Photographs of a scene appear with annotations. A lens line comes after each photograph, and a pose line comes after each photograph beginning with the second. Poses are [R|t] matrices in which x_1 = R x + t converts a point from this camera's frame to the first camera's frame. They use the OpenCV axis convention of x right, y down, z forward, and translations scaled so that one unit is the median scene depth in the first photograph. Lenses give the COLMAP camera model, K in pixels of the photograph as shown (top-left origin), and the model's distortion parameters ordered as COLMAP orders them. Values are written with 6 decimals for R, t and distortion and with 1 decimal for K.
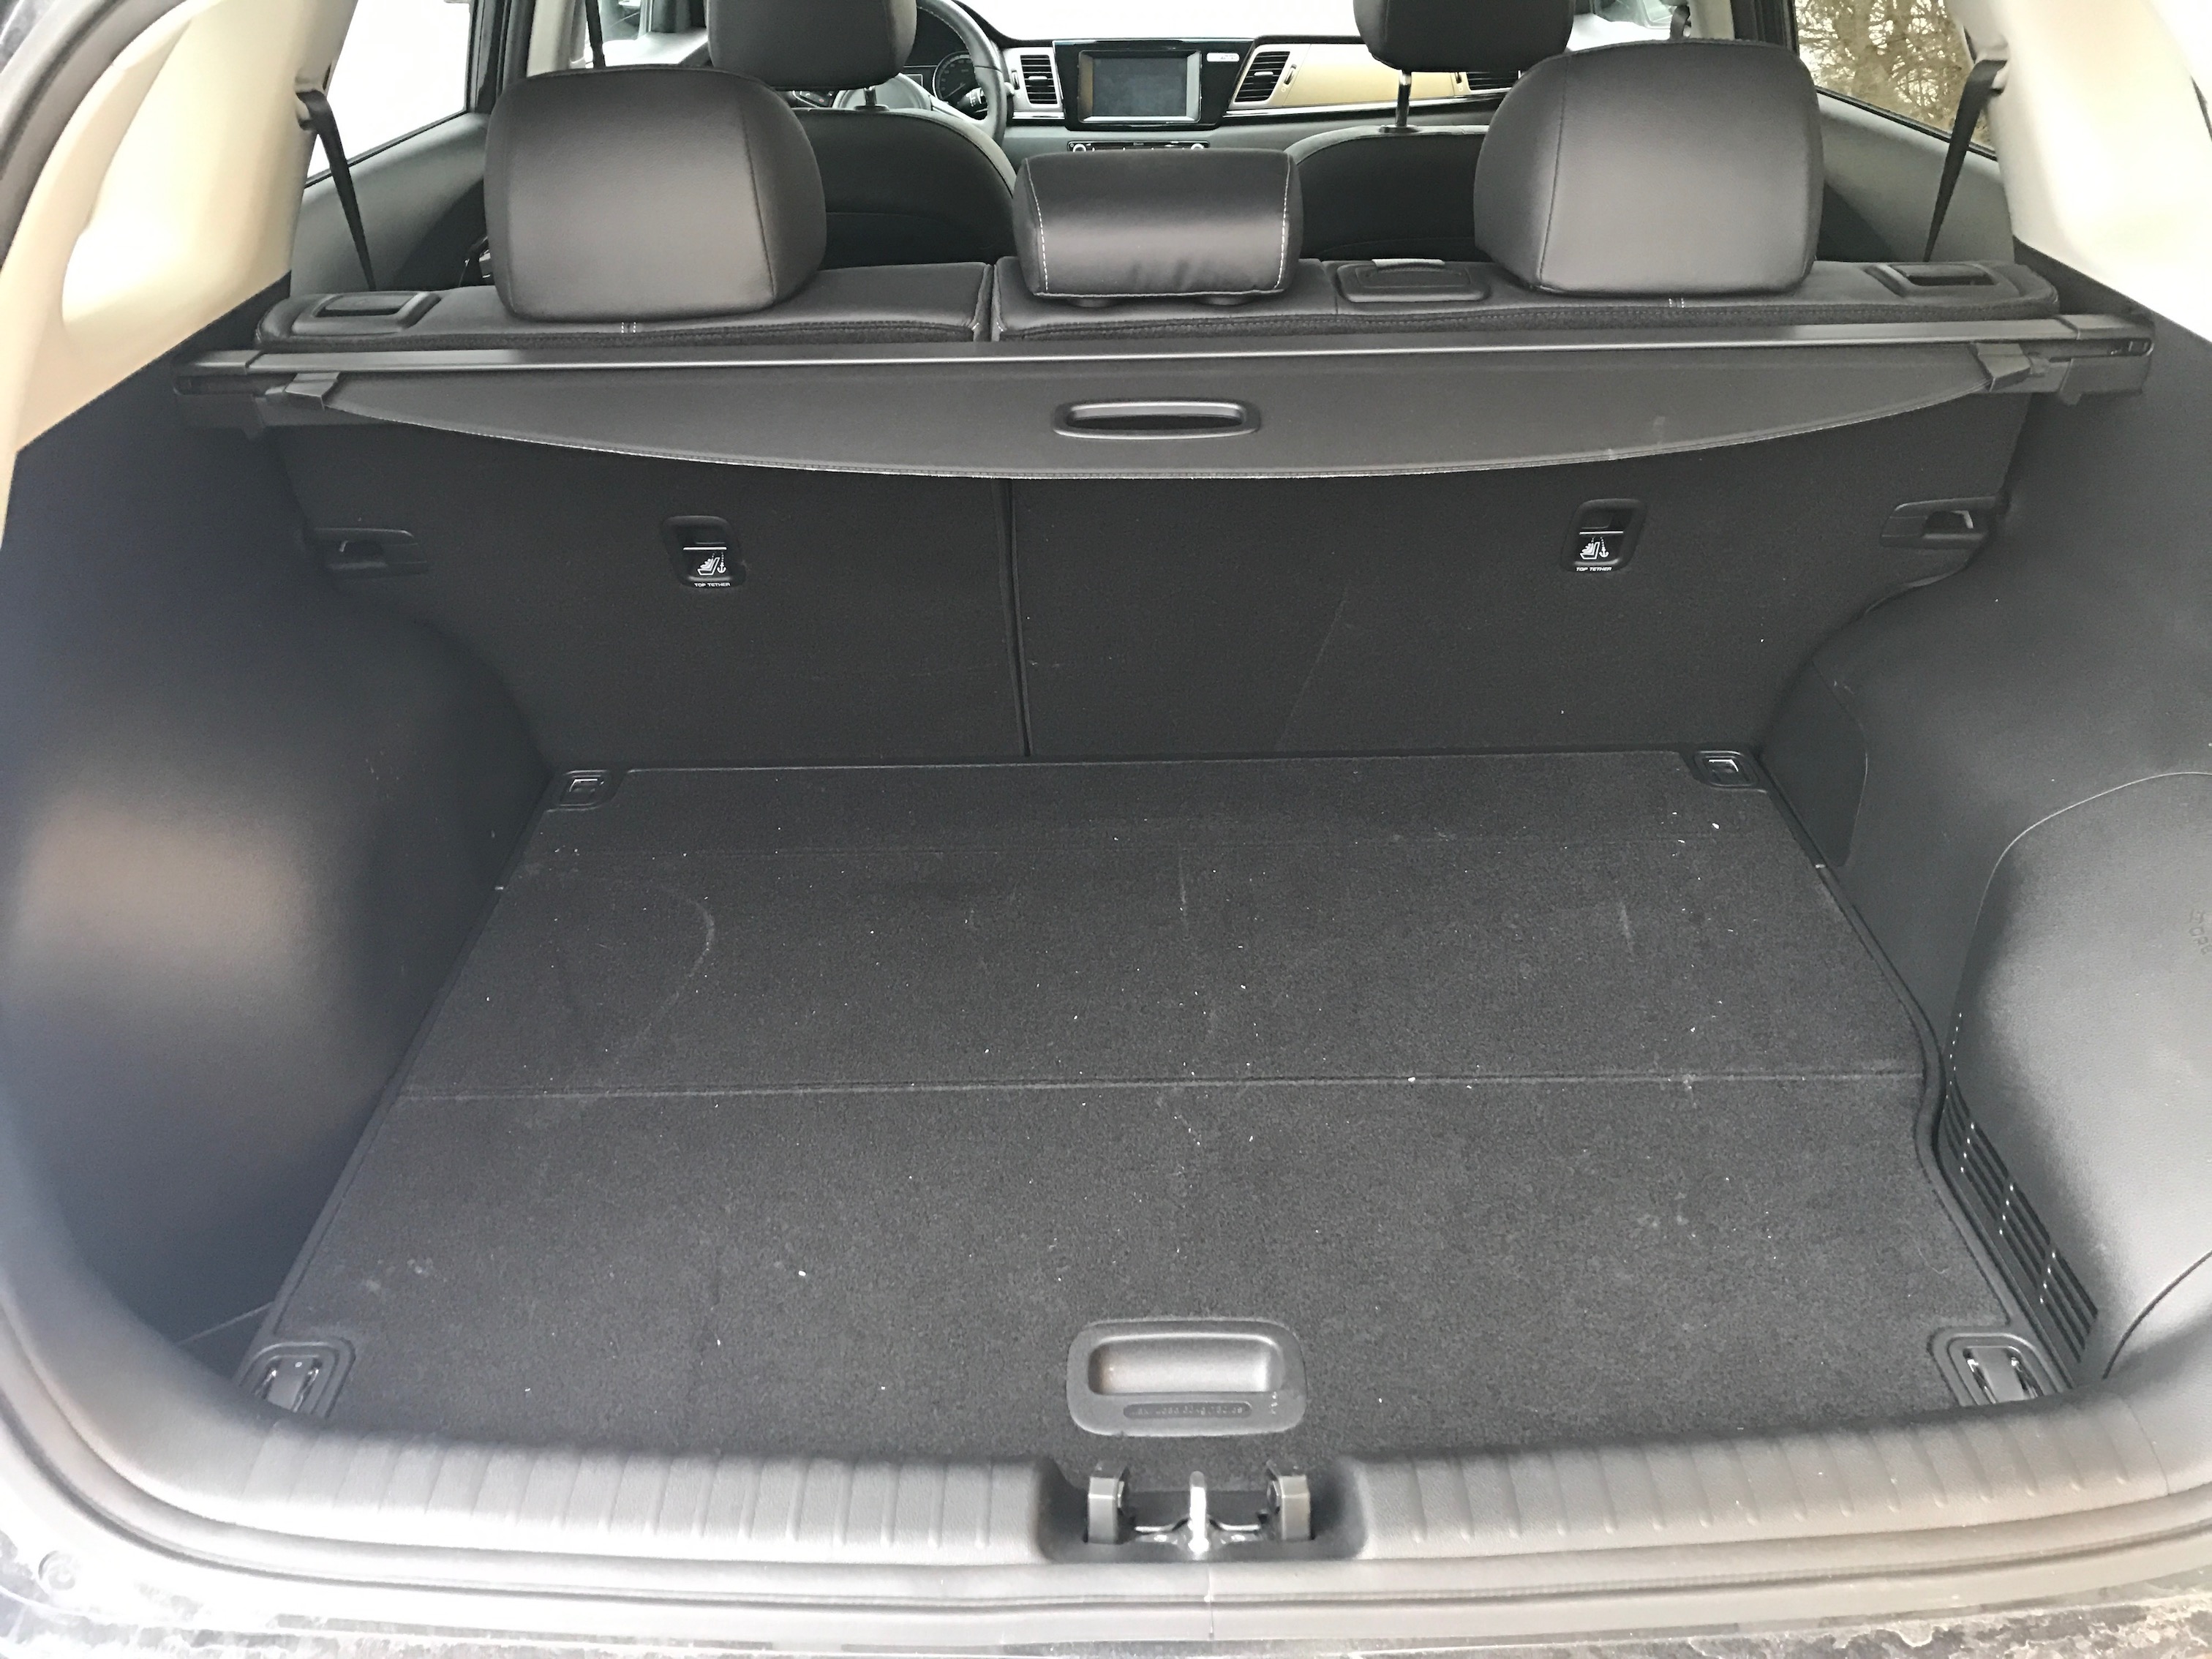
lens RADIAL K [[1803.6, 0, 1098.7], [0, 1803.6, 838.8], [0, 0, 1]] dist [0.028297, -0.002650]
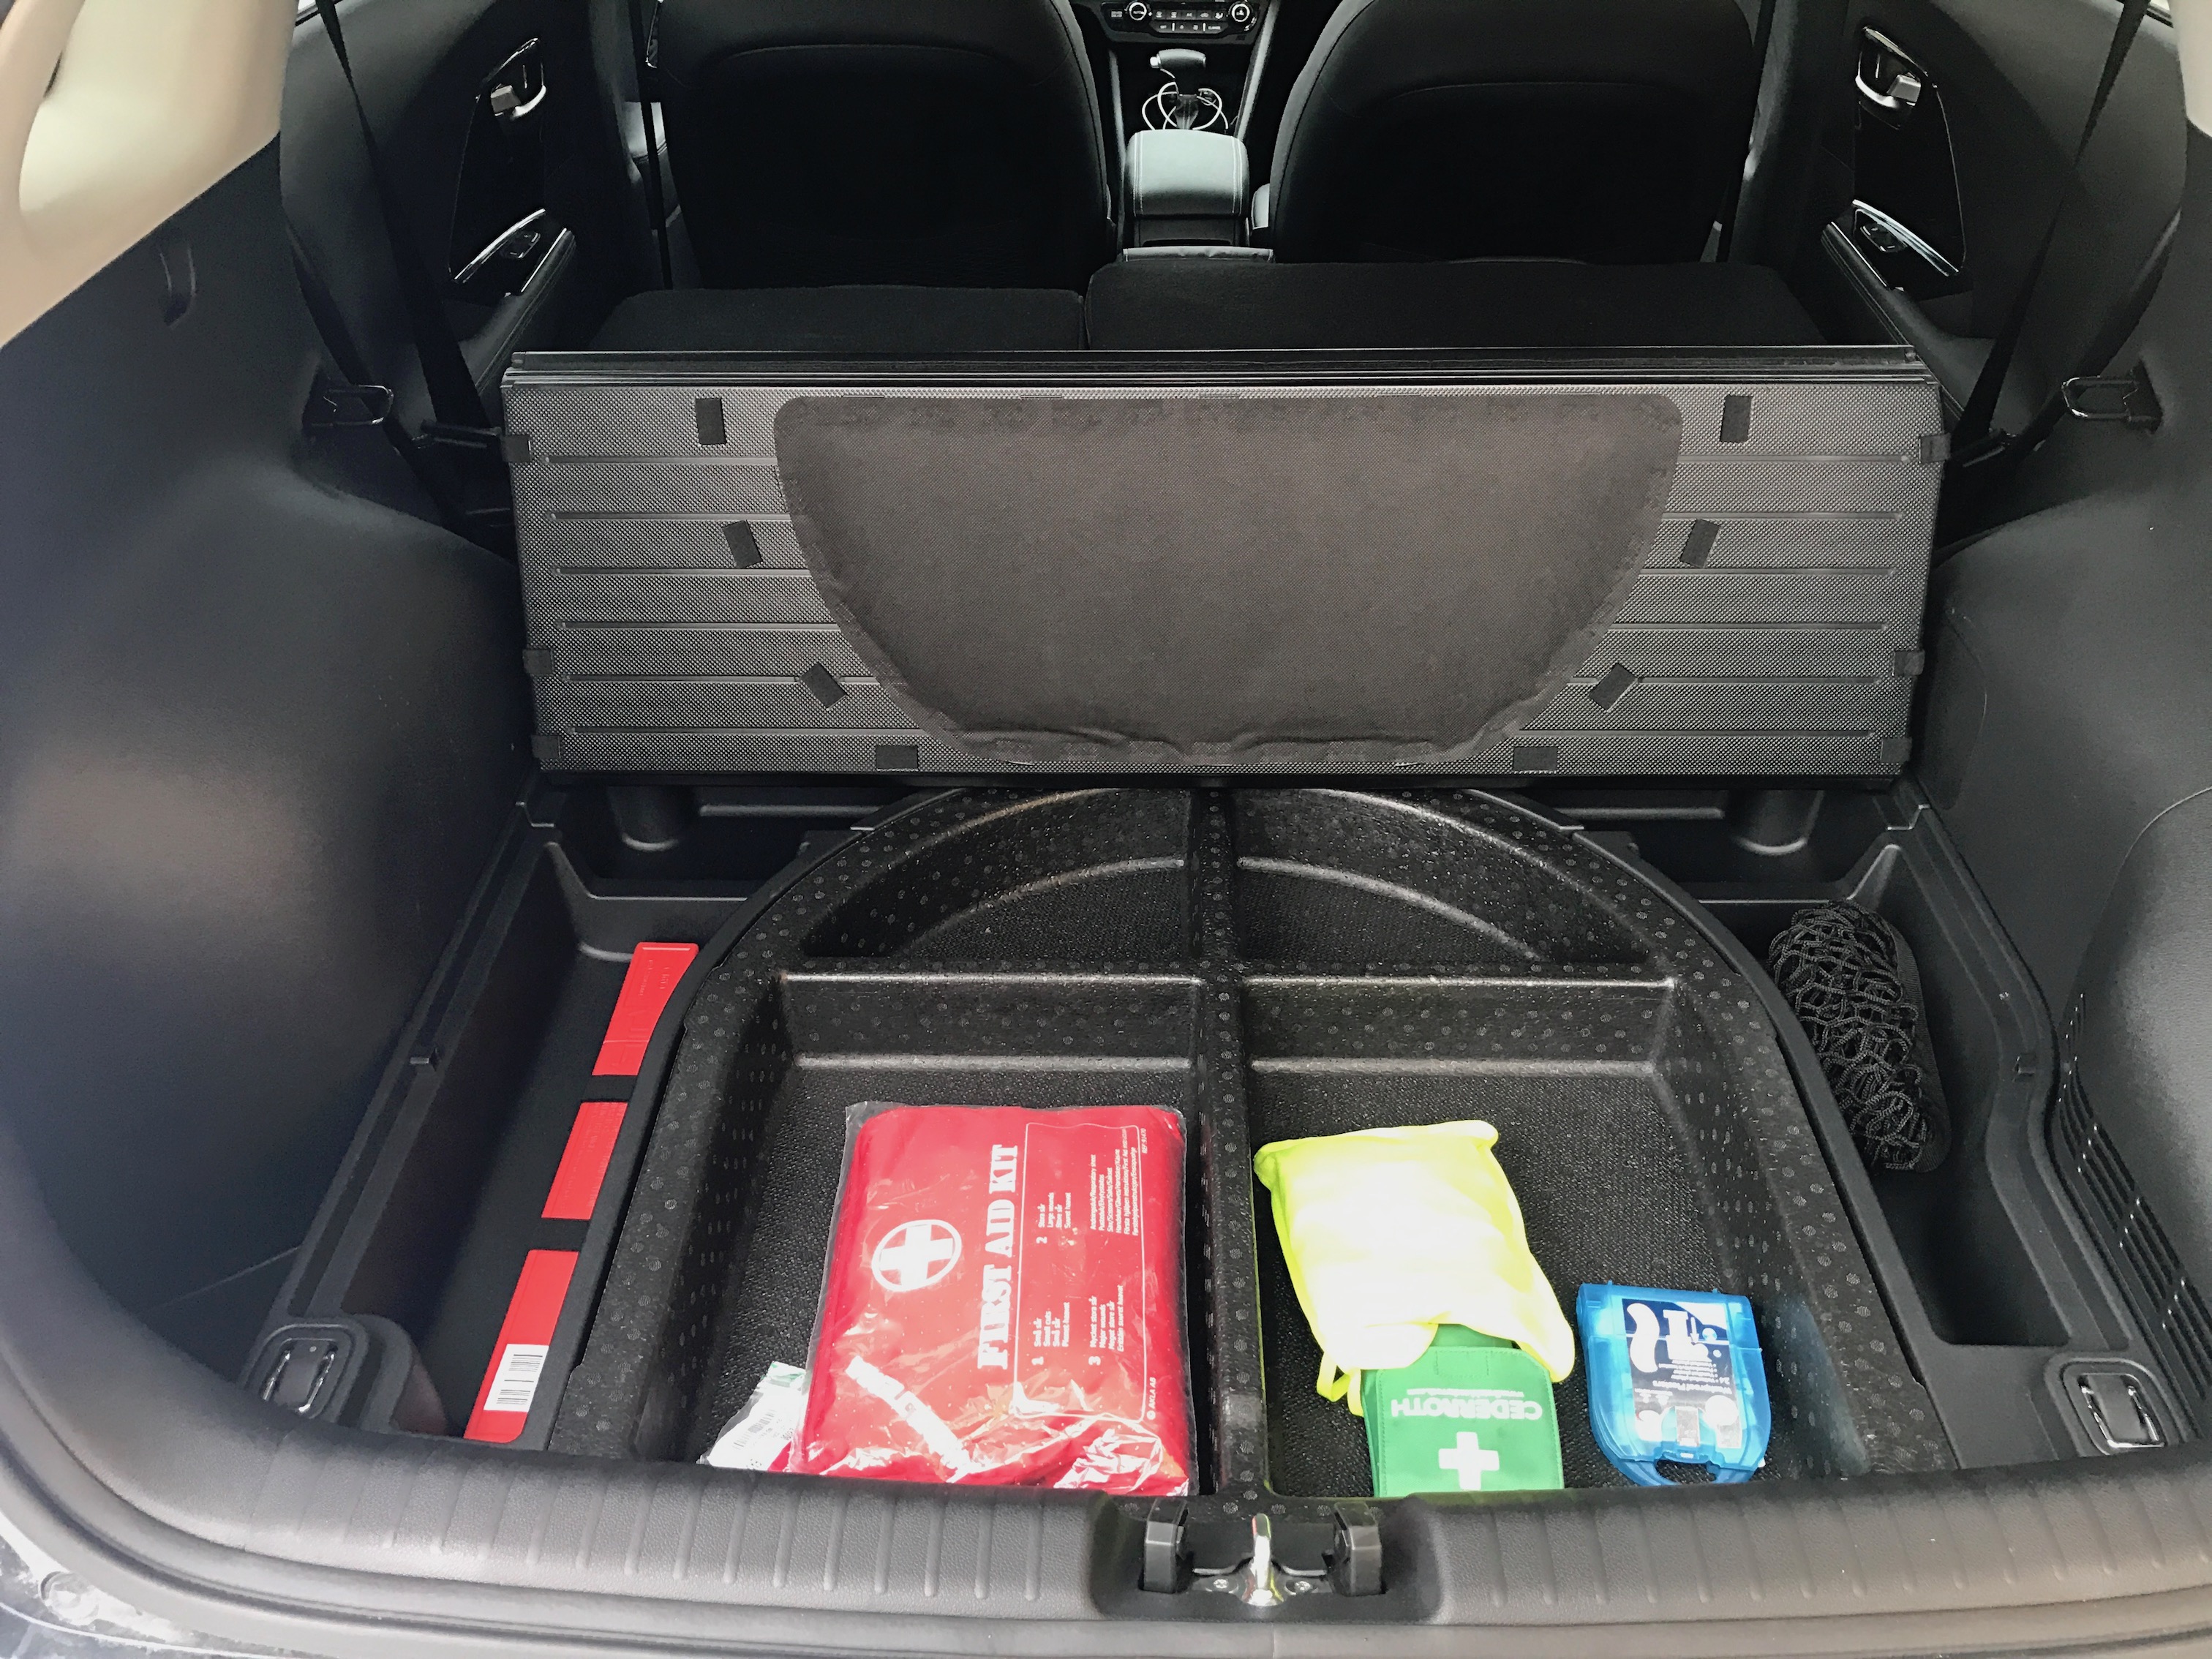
lens RADIAL K [[1801.6, 0, 1106.0], [0, 1801.6, 829.5], [0, 0, 1]] dist [0.030114, -0.008175]
pose [[0.999781, 0.016616, -0.012743, -0.016892], [-0.015276, 0.994983, 0.098874, -0.081423], [0.014322, -0.098657, 0.995018, 0.084748]]
